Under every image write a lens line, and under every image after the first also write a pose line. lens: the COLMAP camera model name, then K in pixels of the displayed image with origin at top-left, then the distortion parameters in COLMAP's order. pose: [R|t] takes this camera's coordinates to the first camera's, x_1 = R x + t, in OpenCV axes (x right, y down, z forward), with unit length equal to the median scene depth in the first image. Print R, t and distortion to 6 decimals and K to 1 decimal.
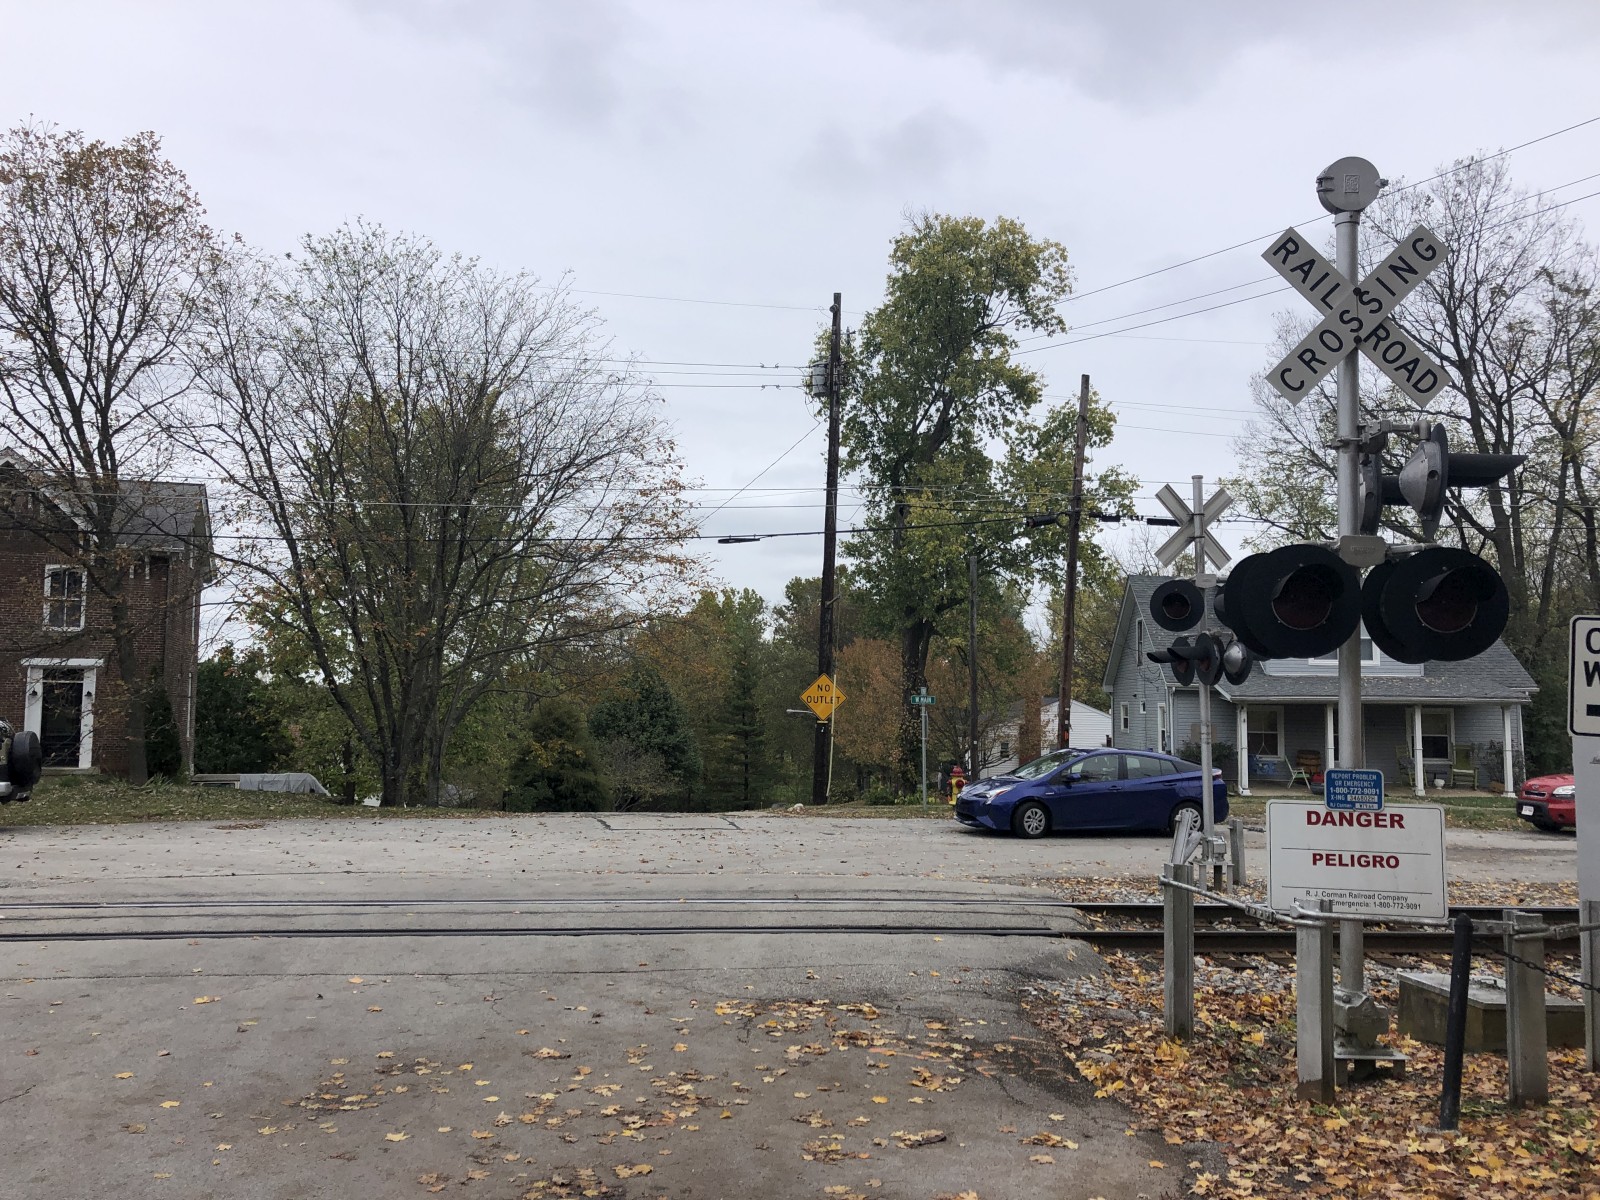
lens RADIAL K [[1321.3, 0, 776.2], [0, 1321.3, 595.1], [0, 0, 1]] dist [0.054161, -0.080716]
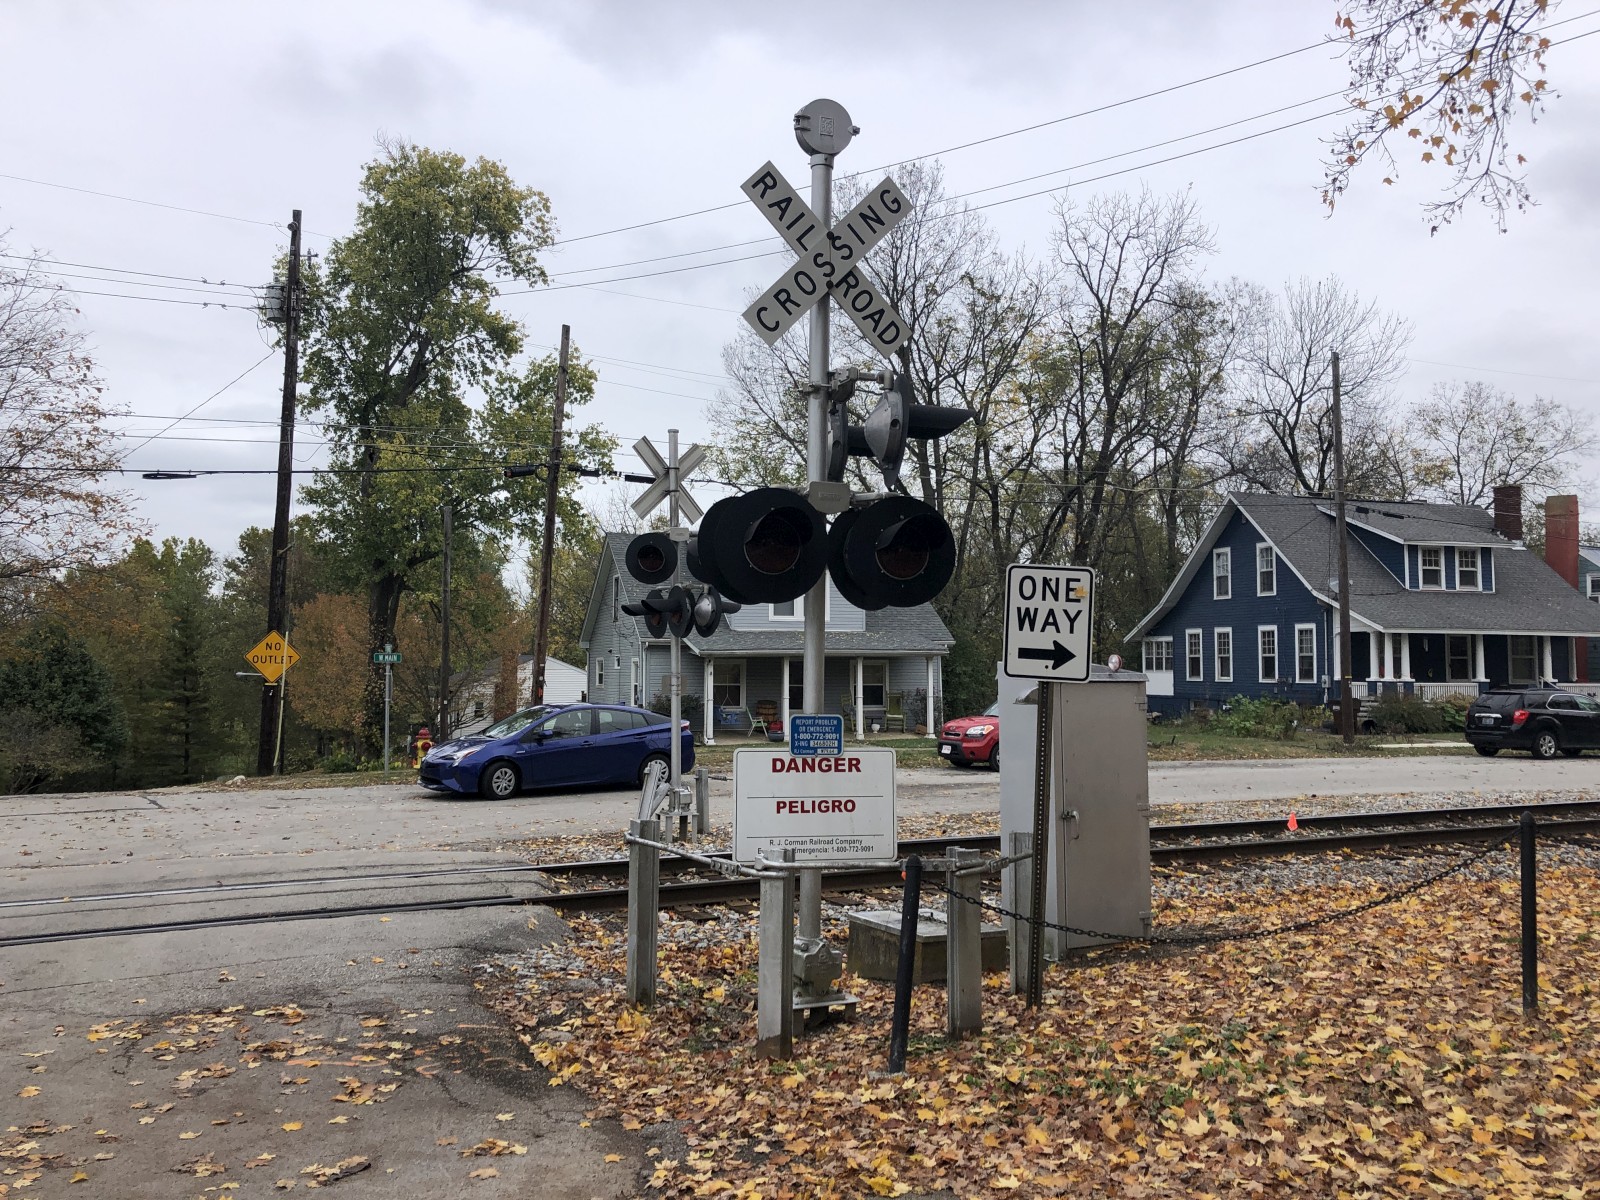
lens RADIAL K [[1318.9, 0, 791.8], [0, 1318.9, 570.5], [0, 0, 1]] dist [0.090469, -0.125677]
pose [[0.921275, 0.017303, 0.388526, 0.017068], [-0.022293, 0.999717, 0.008340, 0.008380], [-0.388272, -0.016345, 0.921400, 0.054872]]
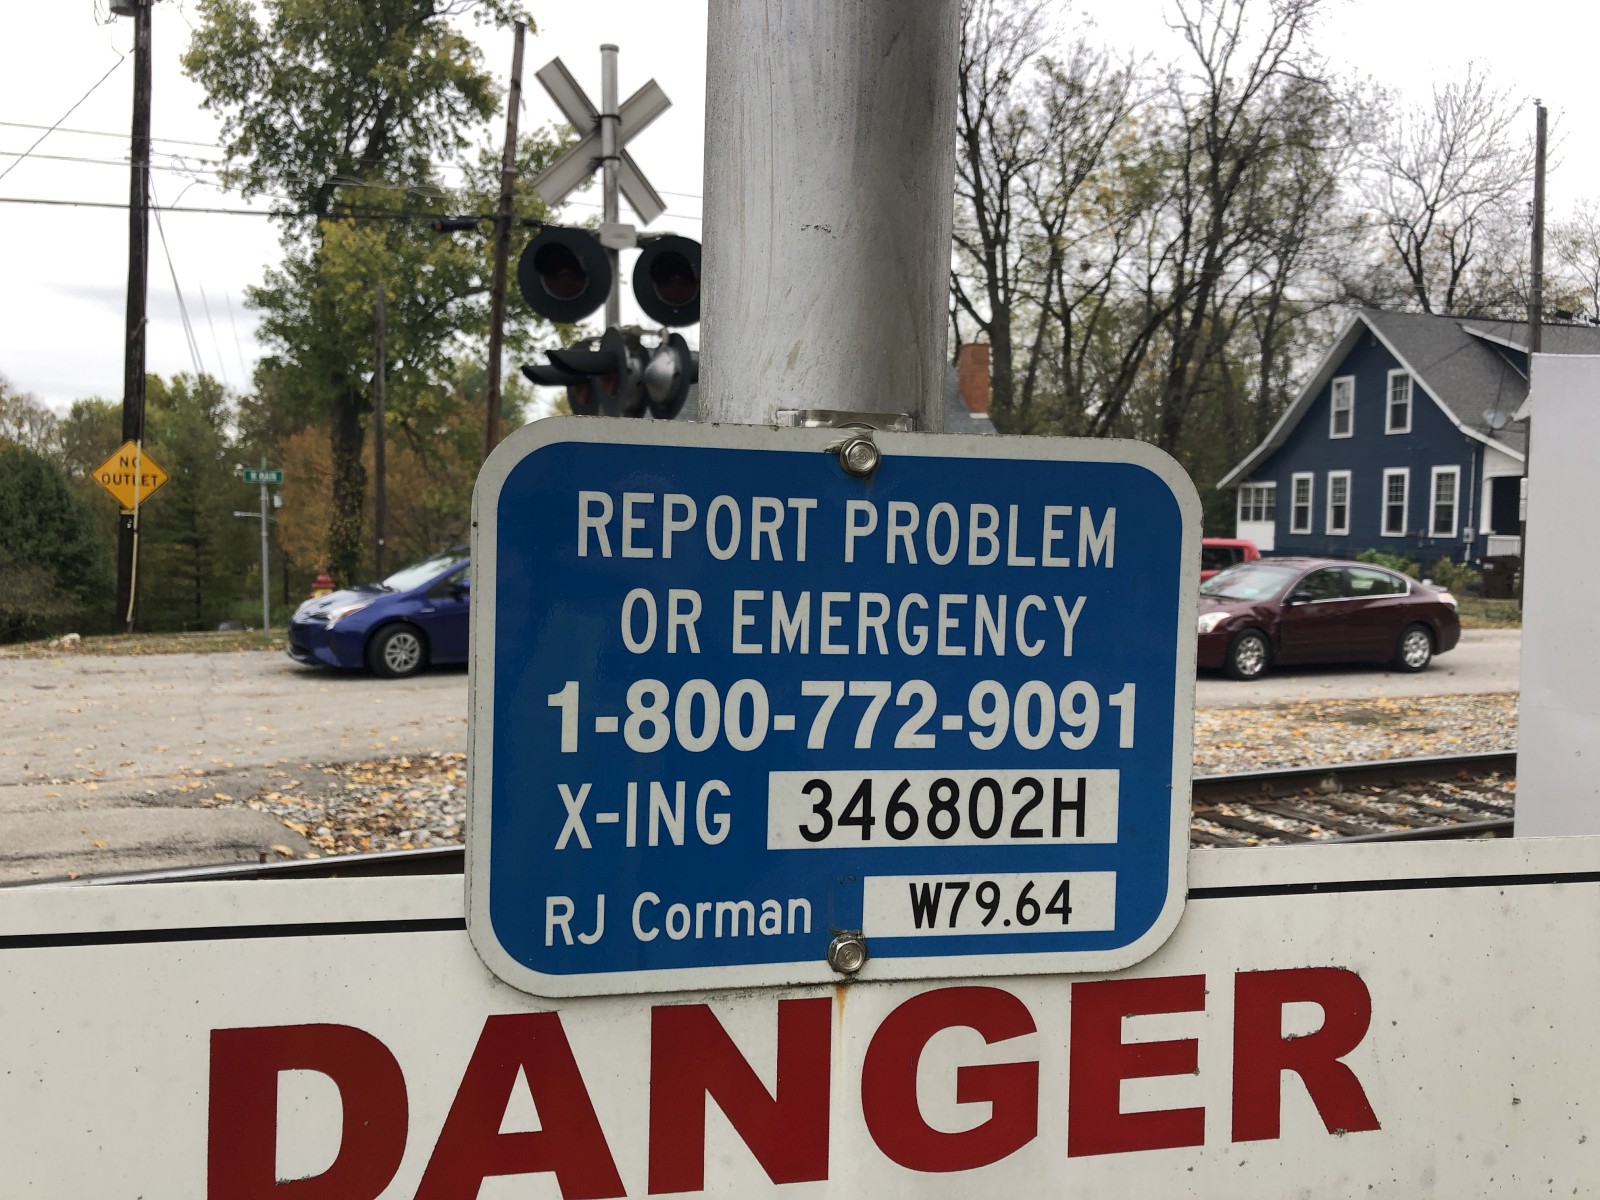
lens RADIAL K [[1318.9, 0, 791.8], [0, 1318.9, 570.5], [0, 0, 1]] dist [0.090469, -0.125677]
pose [[0.933628, -0.012407, 0.358029, 0.226524], [-0.032419, 0.992373, 0.118928, 0.072857], [-0.356774, -0.122641, 0.926106, 0.522997]]
